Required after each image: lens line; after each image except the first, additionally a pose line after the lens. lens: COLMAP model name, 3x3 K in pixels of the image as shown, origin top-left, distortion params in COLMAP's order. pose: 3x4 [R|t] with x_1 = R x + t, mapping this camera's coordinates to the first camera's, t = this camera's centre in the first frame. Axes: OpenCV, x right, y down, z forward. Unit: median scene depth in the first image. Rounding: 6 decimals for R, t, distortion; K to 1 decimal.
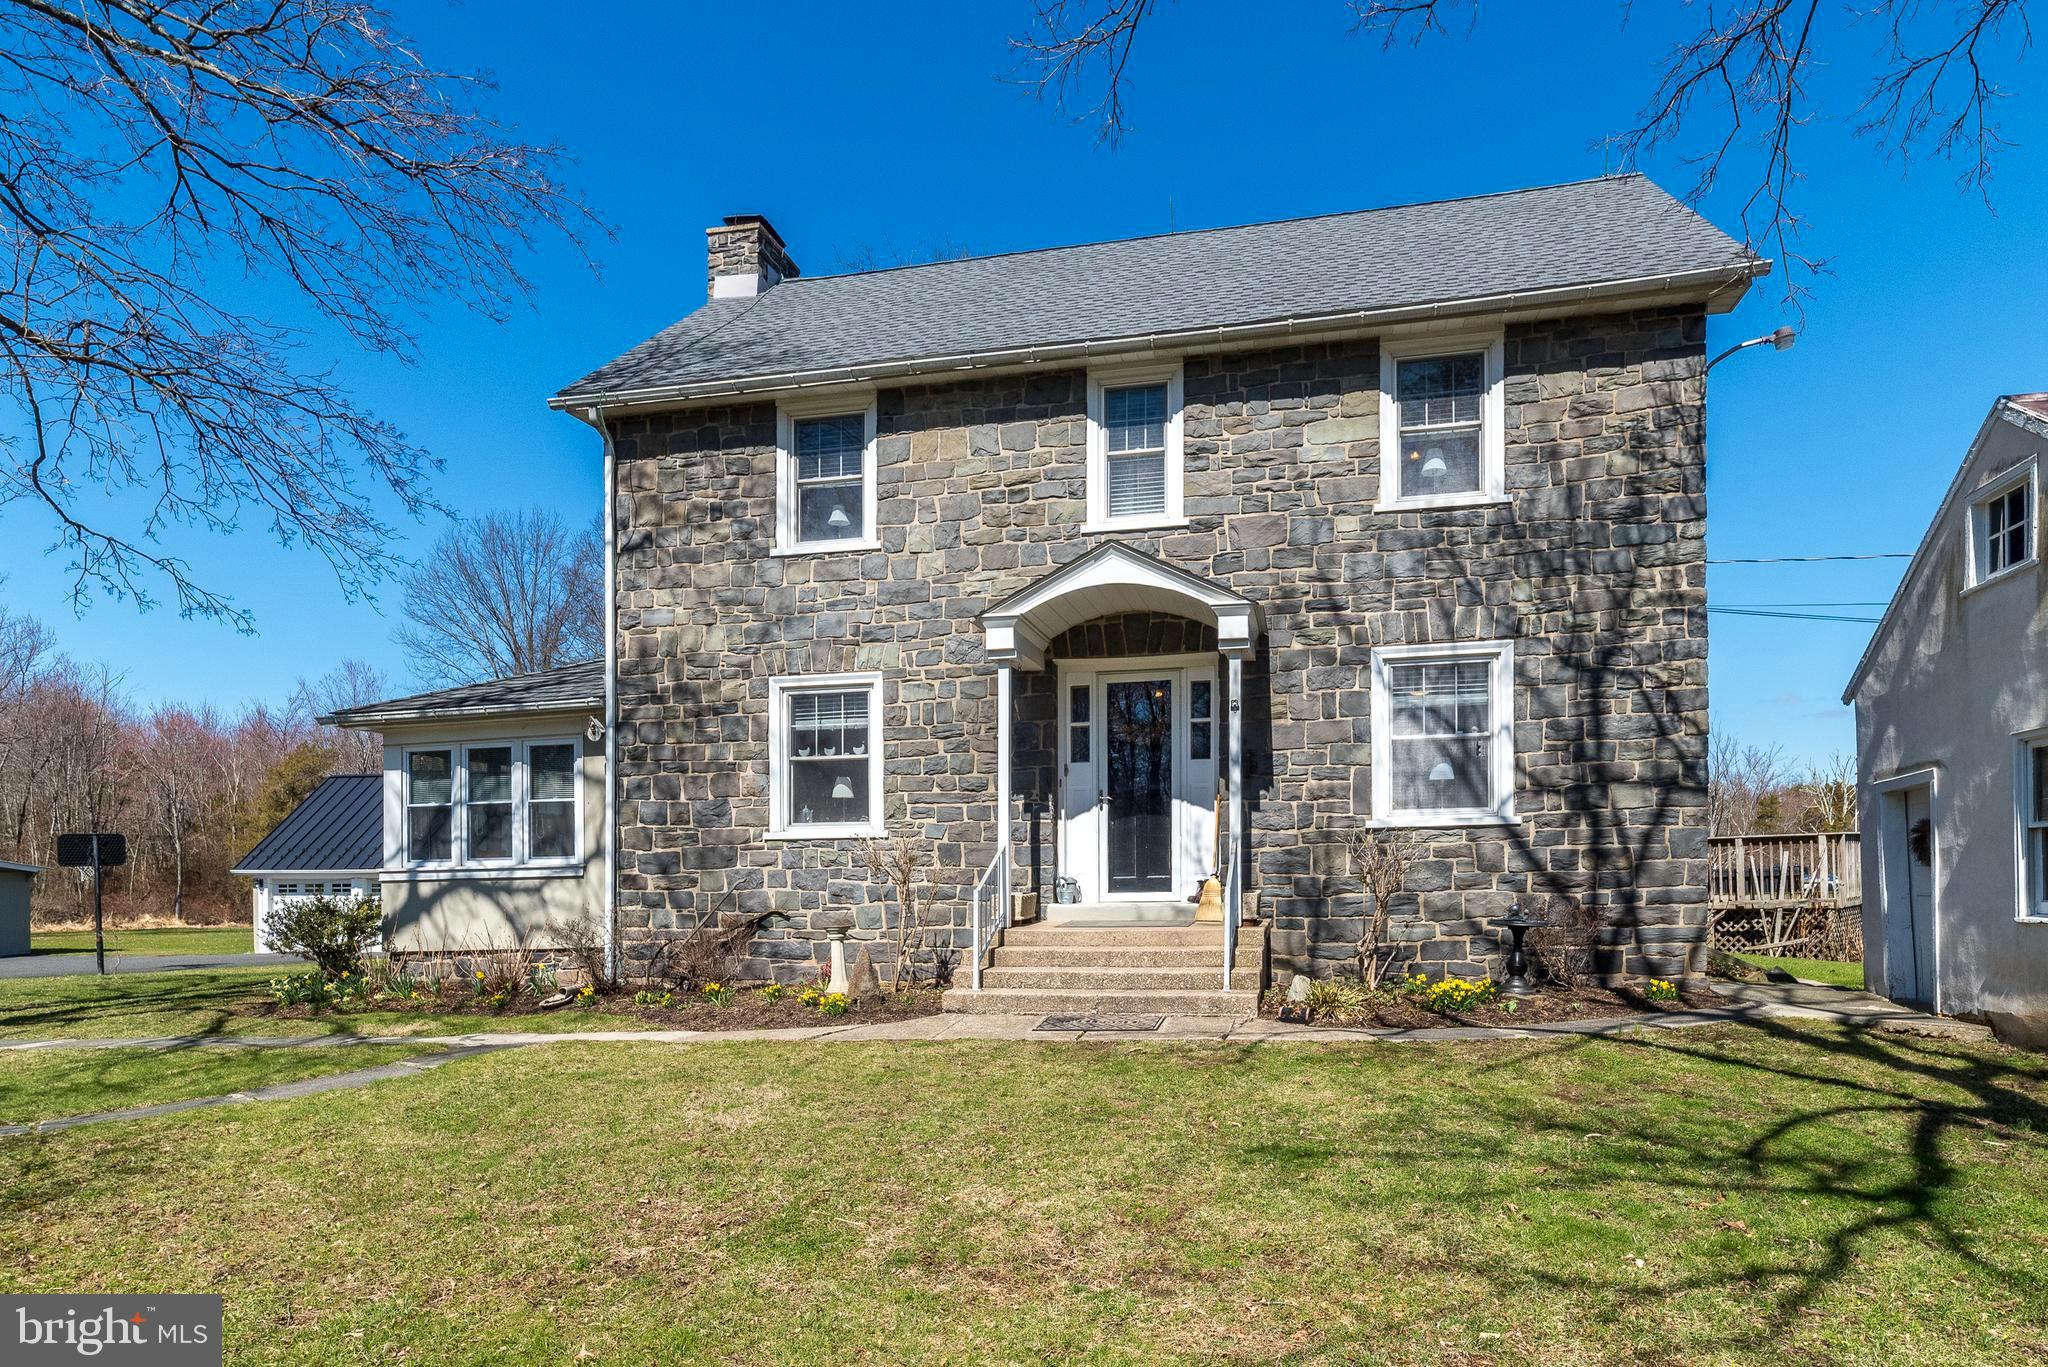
lens RADIAL K [[1112.3, 0, 1011.1], [0, 1112.3, 816.1], [0, 0, 1]] dist [0.002653, -0.001328]
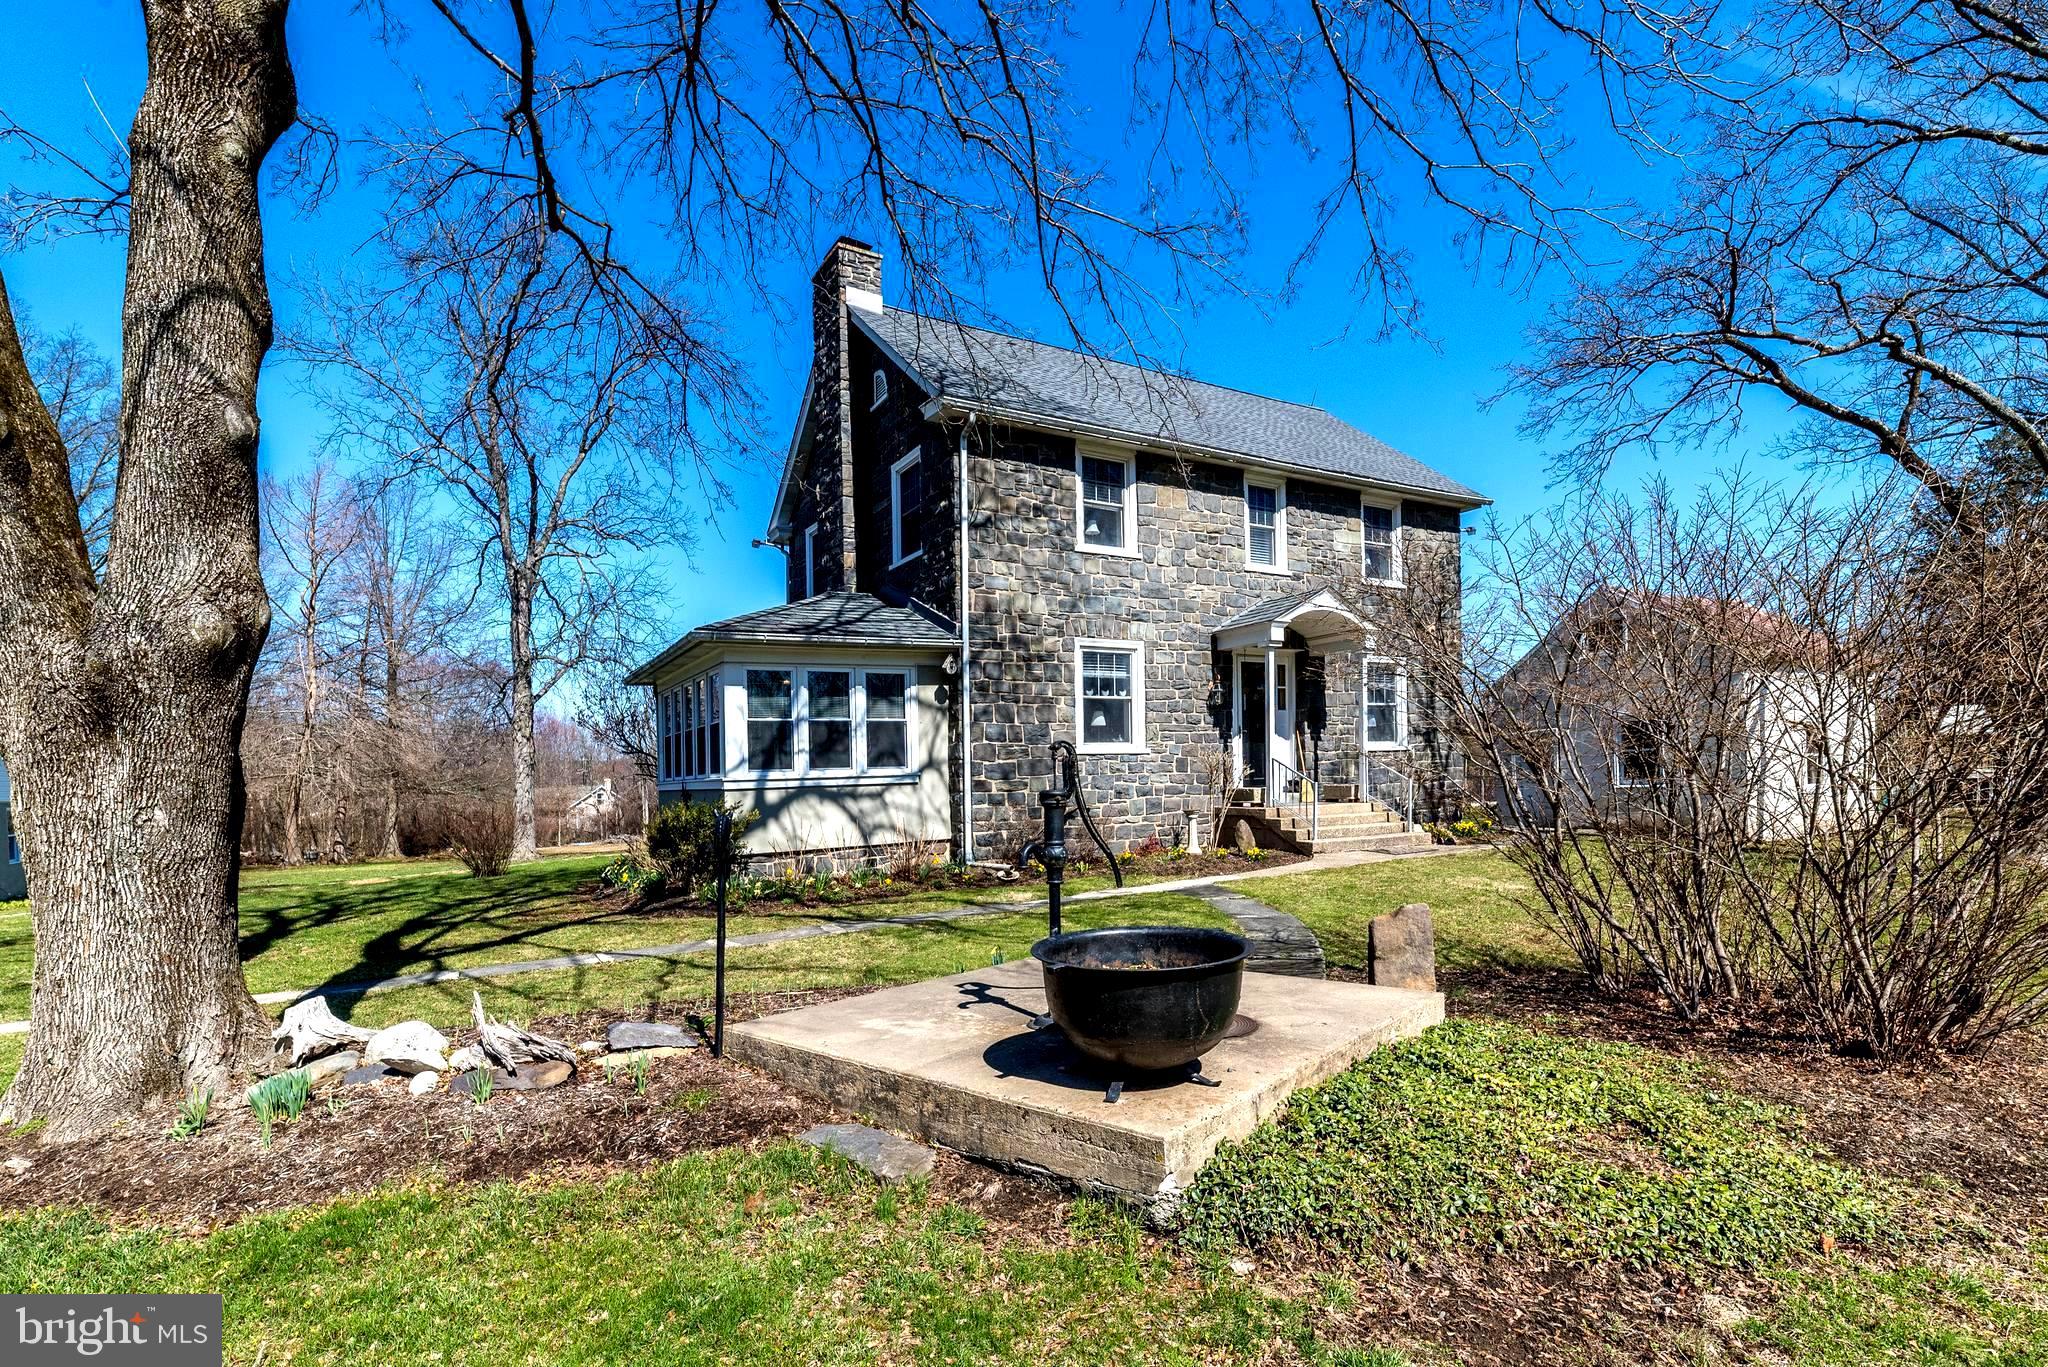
lens RADIAL K [[961.6, 0, 1028.9], [0, 961.6, 749.9], [0, 0, 1]] dist [-0.001426, 0.000215]
pose [[0.748870, 0.016044, 0.662523, -1.093682], [-0.010973, 0.999870, -0.011810, 0.031972], [-0.662627, 0.001574, 0.748948, 0.141561]]
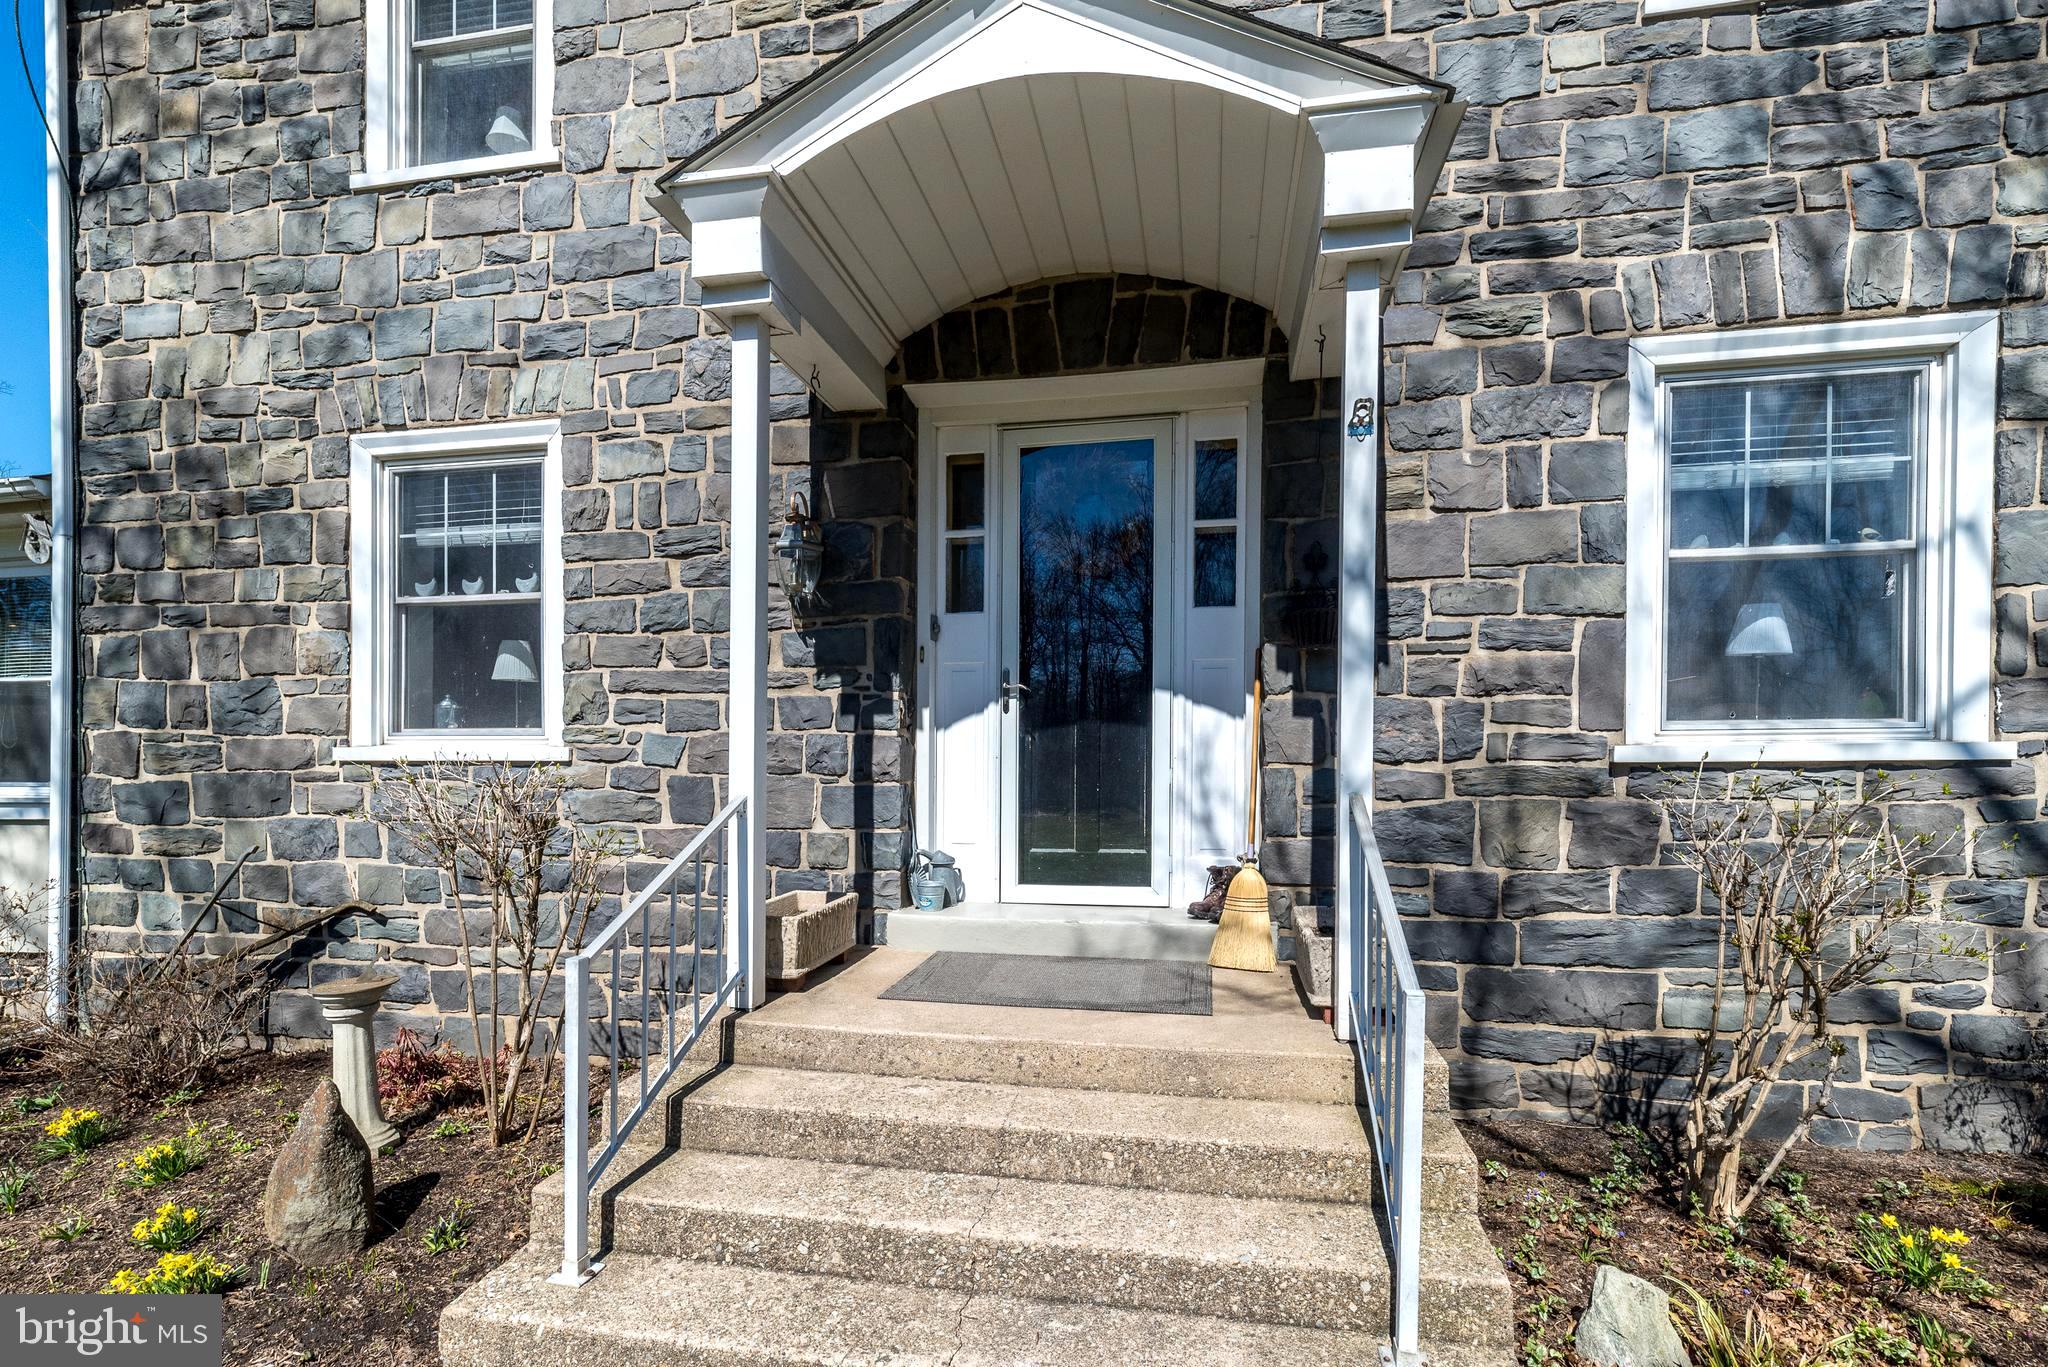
lens RADIAL K [[908.5, 0, 1023.0], [0, 908.5, 717.4], [0, 0, 1]] dist [0.007199, 0.000211]
pose [[0.999841, 0.010536, 0.014414, 0.081885], [-0.010803, 0.999769, 0.018586, -0.009866], [-0.014215, -0.018739, 0.999723, 0.605906]]
